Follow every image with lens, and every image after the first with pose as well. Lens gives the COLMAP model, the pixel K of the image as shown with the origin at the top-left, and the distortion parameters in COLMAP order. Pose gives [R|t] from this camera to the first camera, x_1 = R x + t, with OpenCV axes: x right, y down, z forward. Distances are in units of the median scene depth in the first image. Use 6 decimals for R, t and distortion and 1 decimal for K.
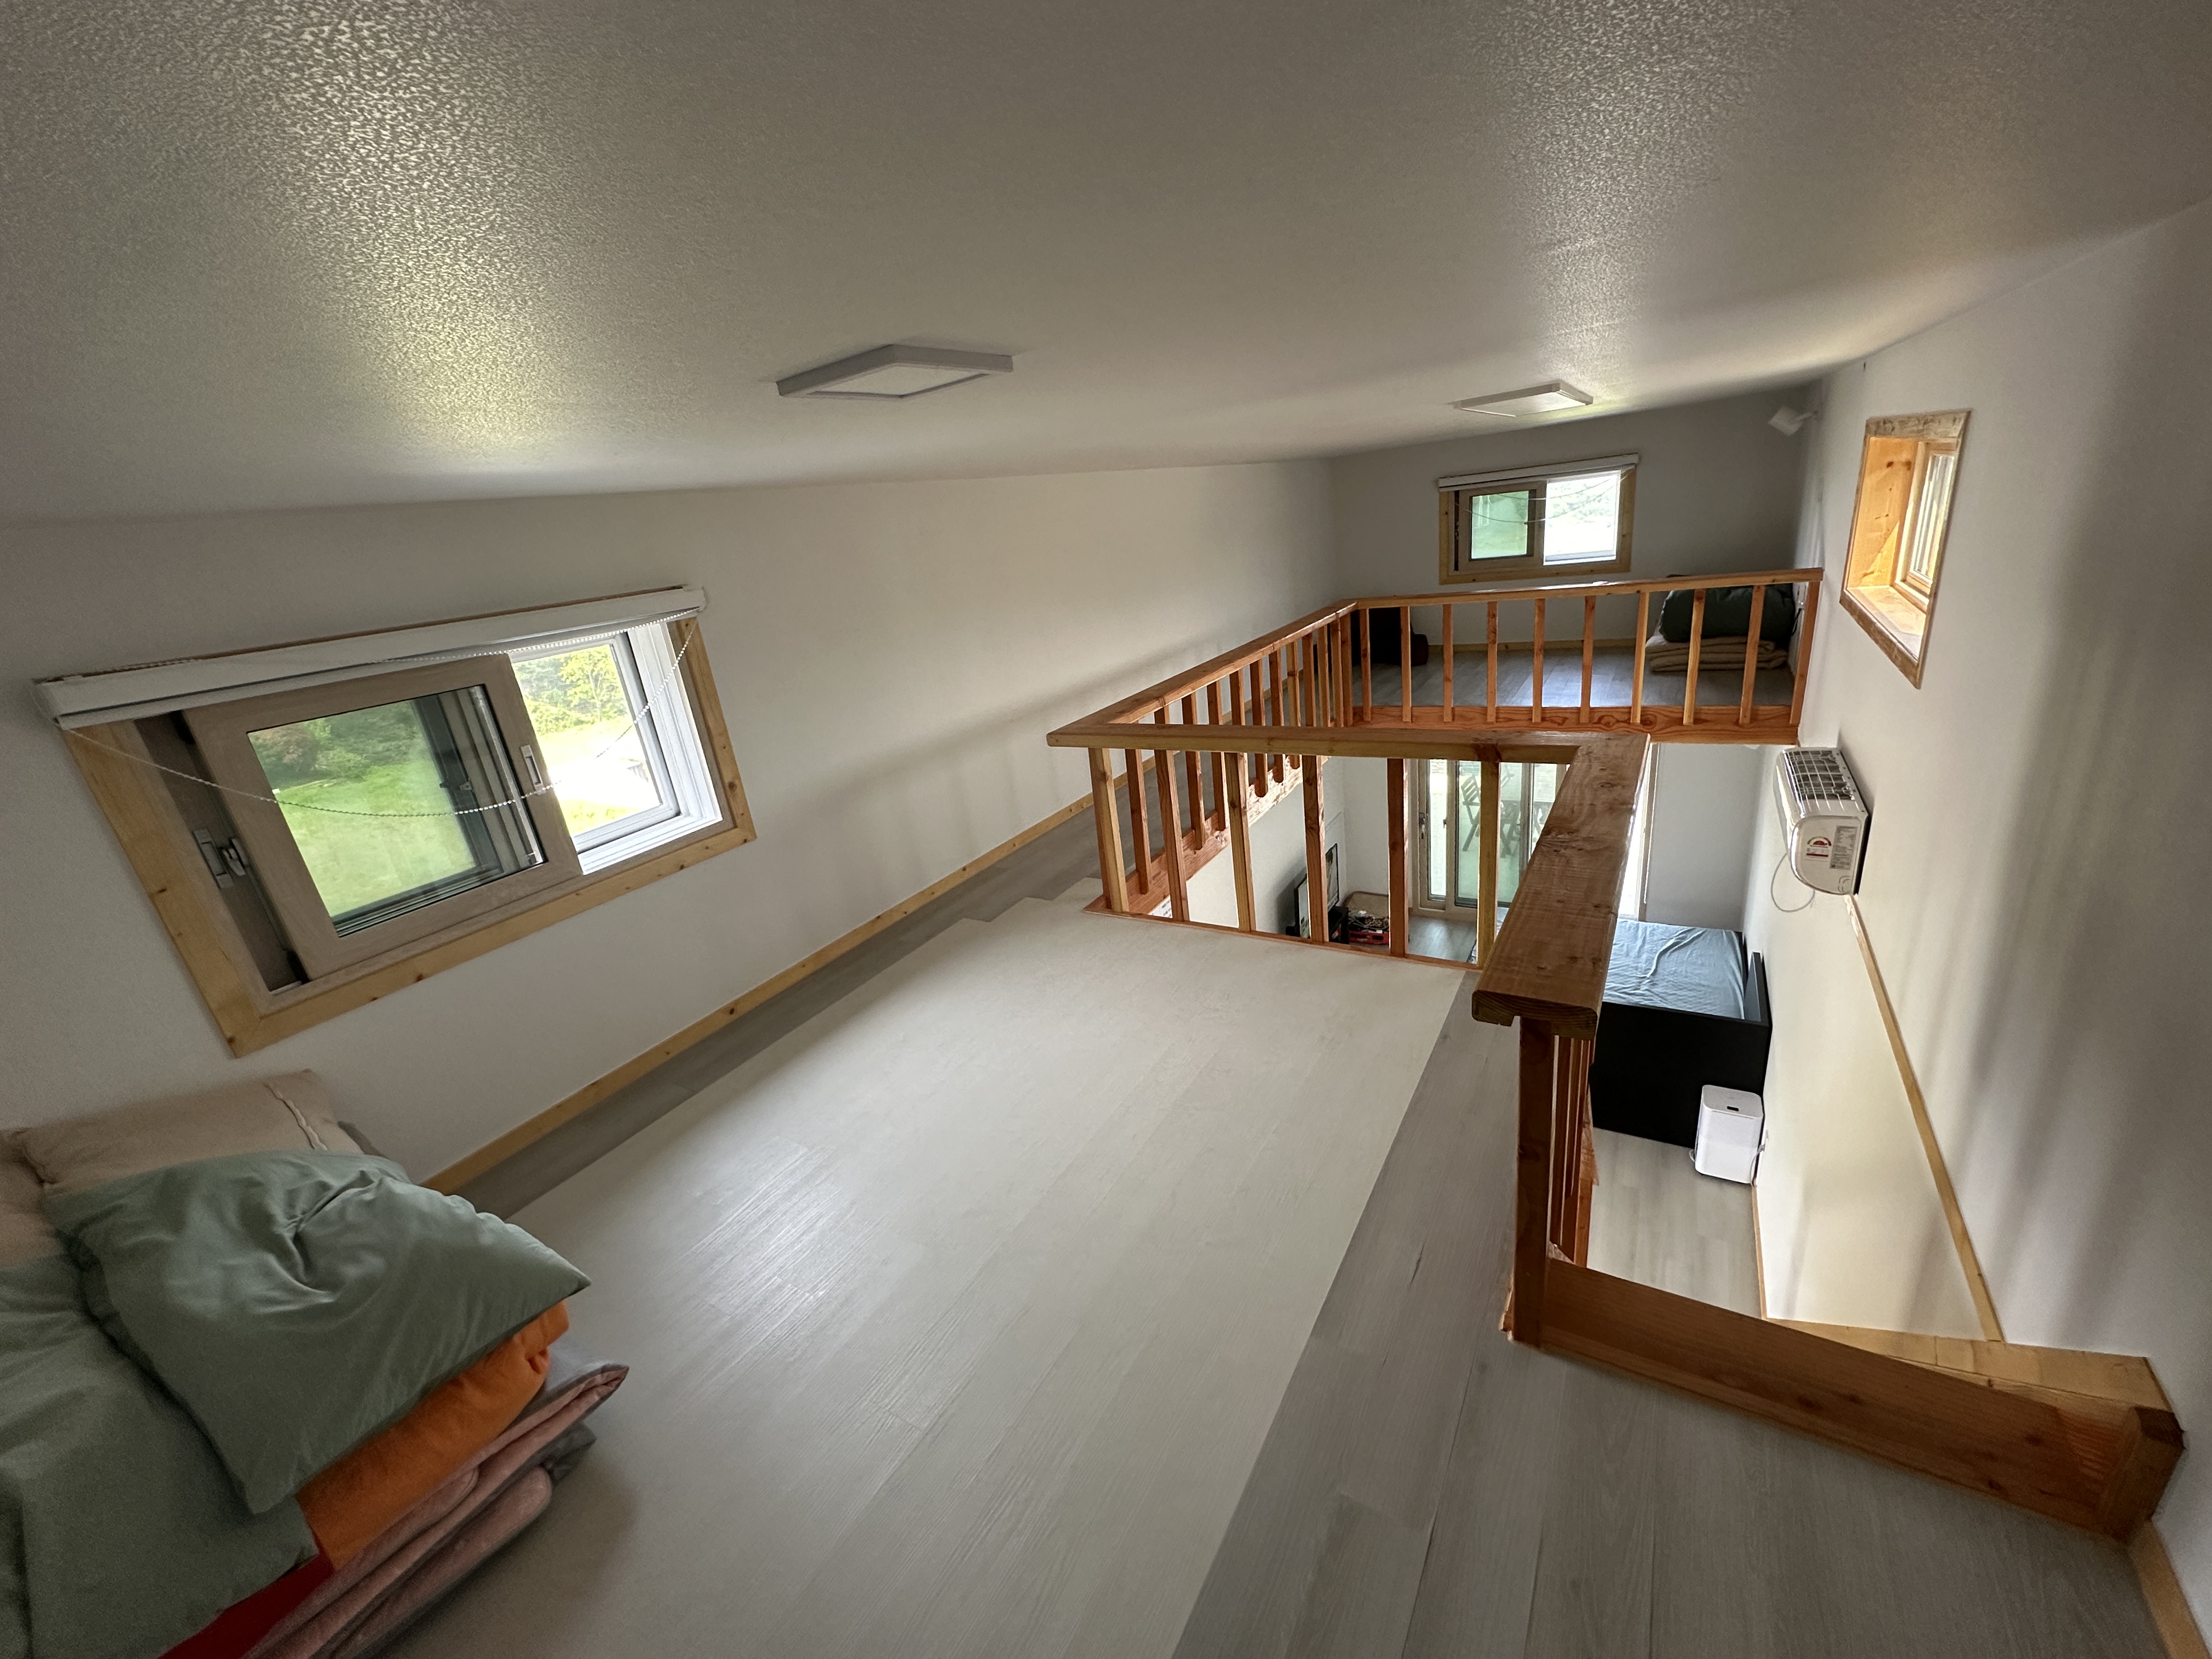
lens RADIAL K [[889.0, 0, 1106.0], [0, 889.0, 829.5], [0, 0, 1]] dist [0.000772, 0.000067]
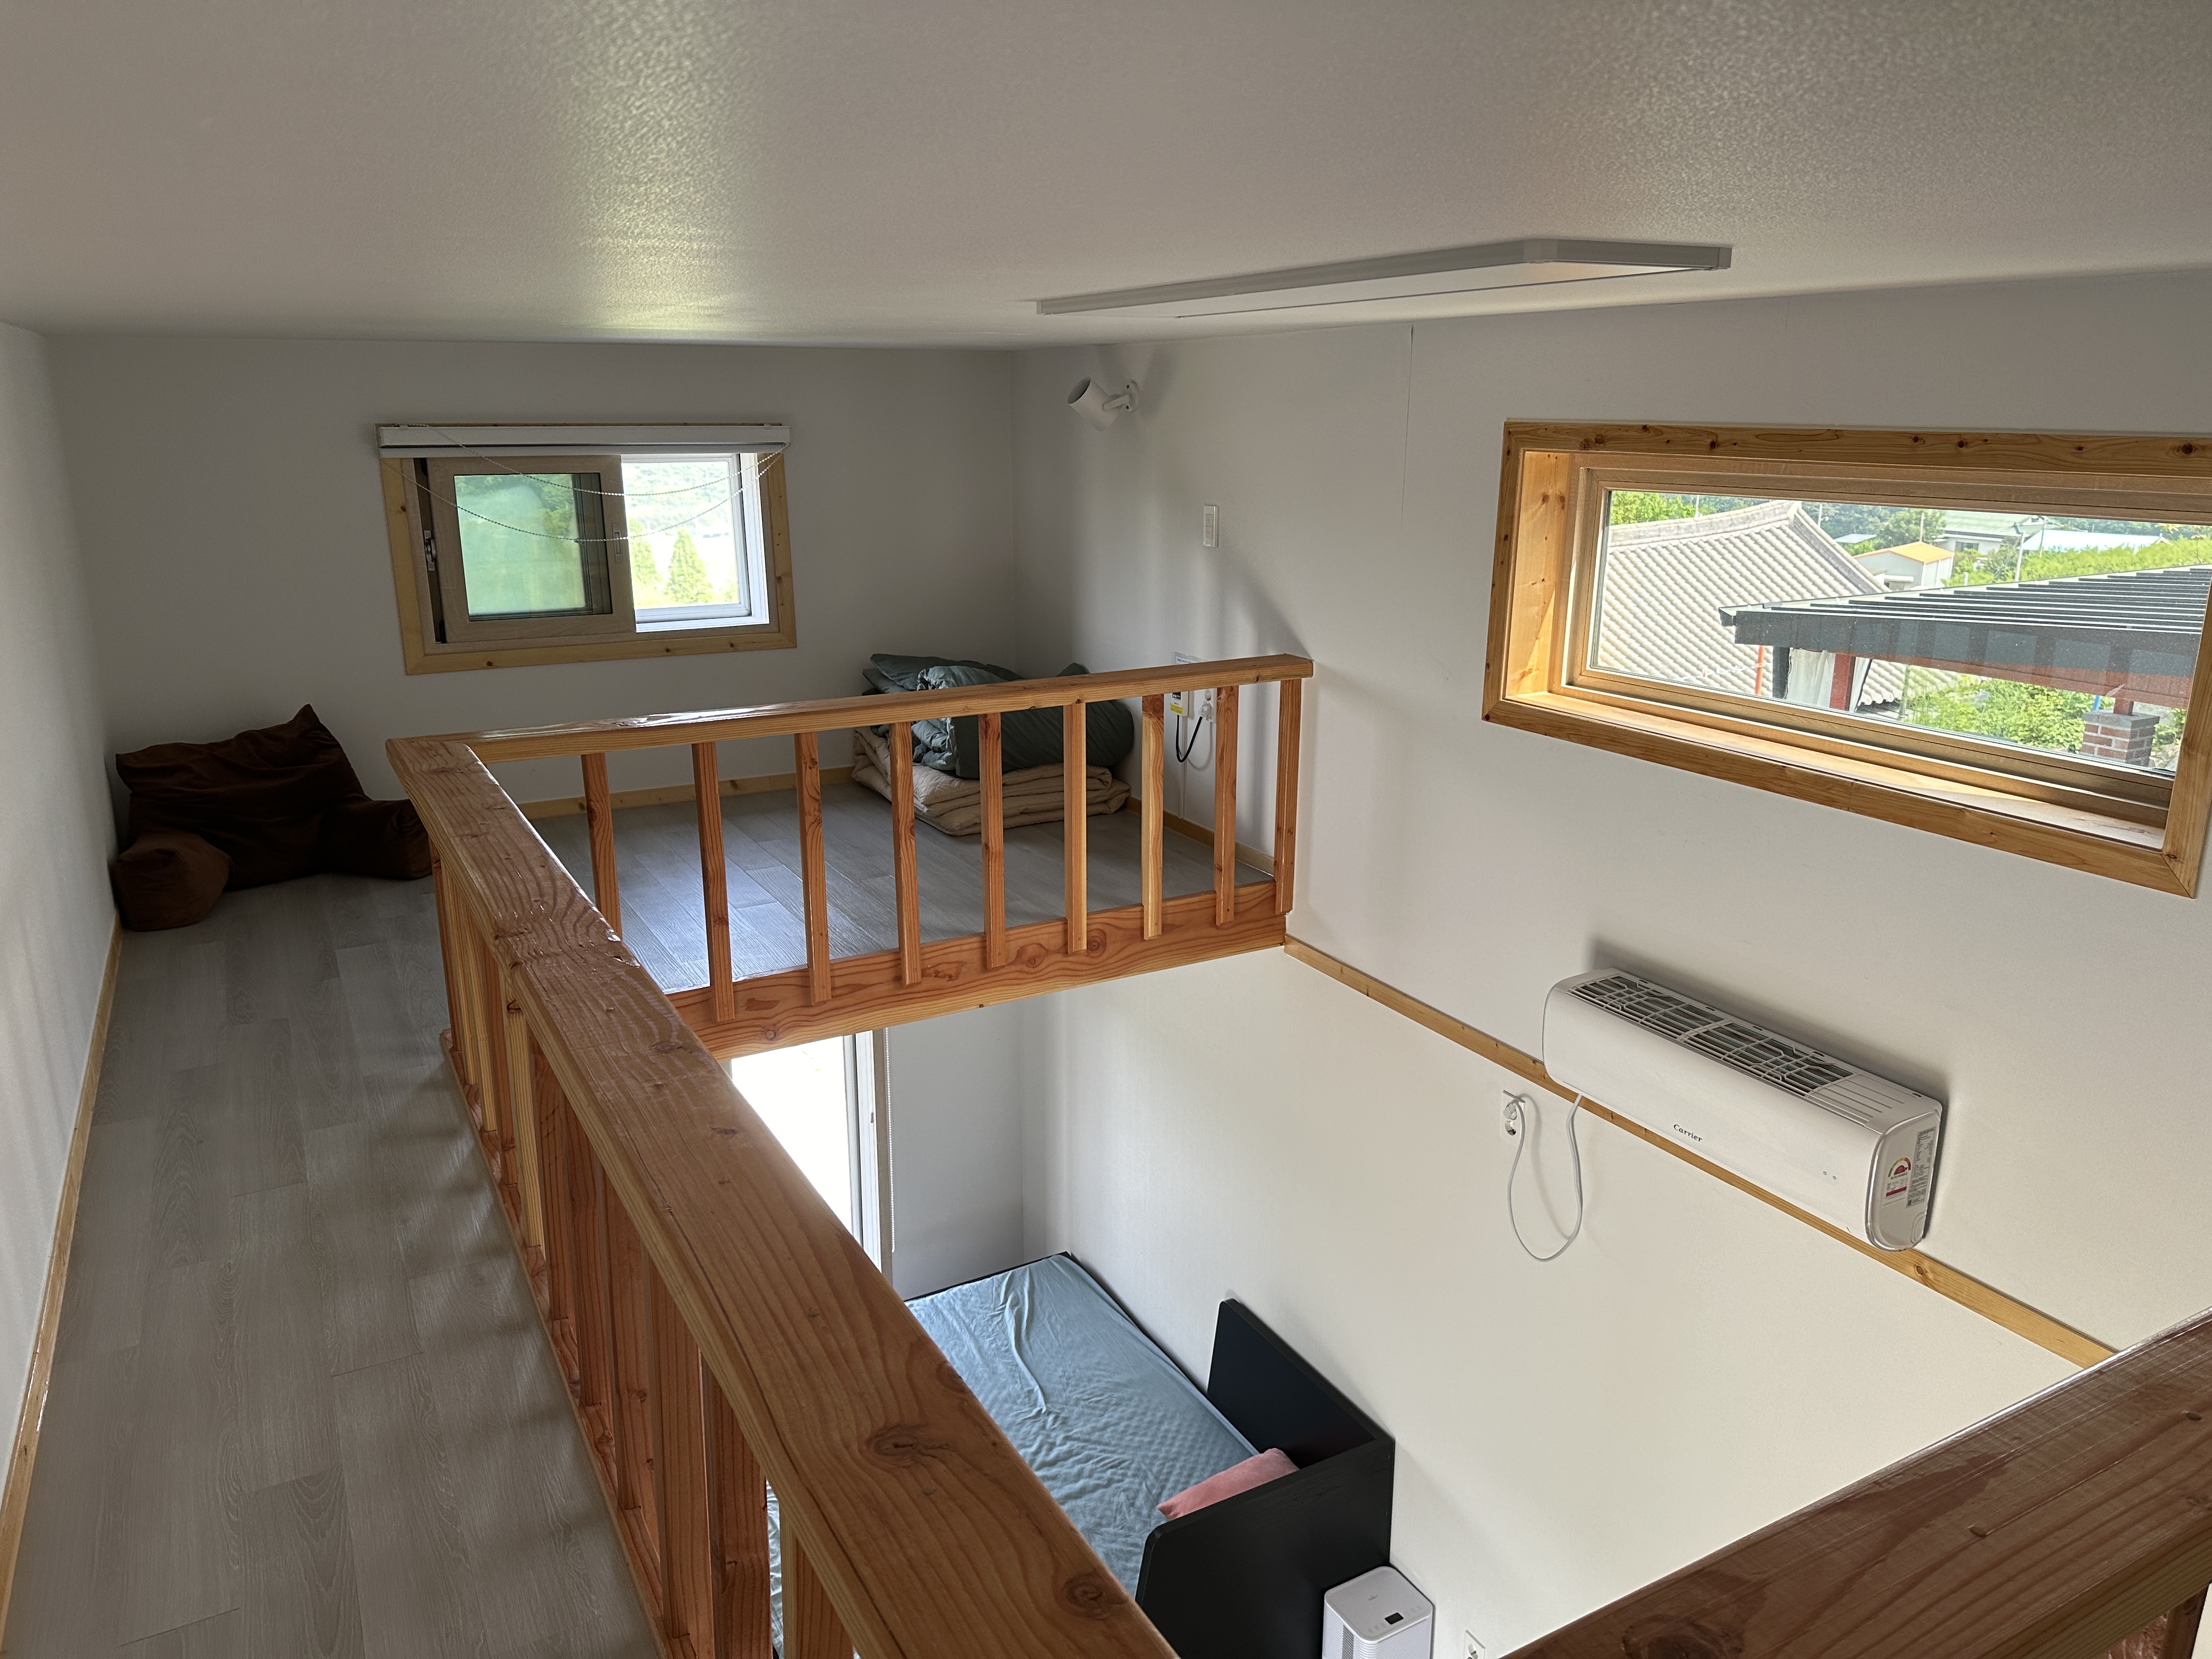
lens RADIAL K [[1566.4, 0, 1106.0], [0, 1566.4, 829.5], [0, 0, 1]] dist [0.060110, -0.003776]
pose [[0.499231, -0.103180, 0.860304, -0.130283], [0.226960, 0.973790, -0.014913, -0.145777], [-0.836217, 0.202699, 0.509564, 0.449850]]
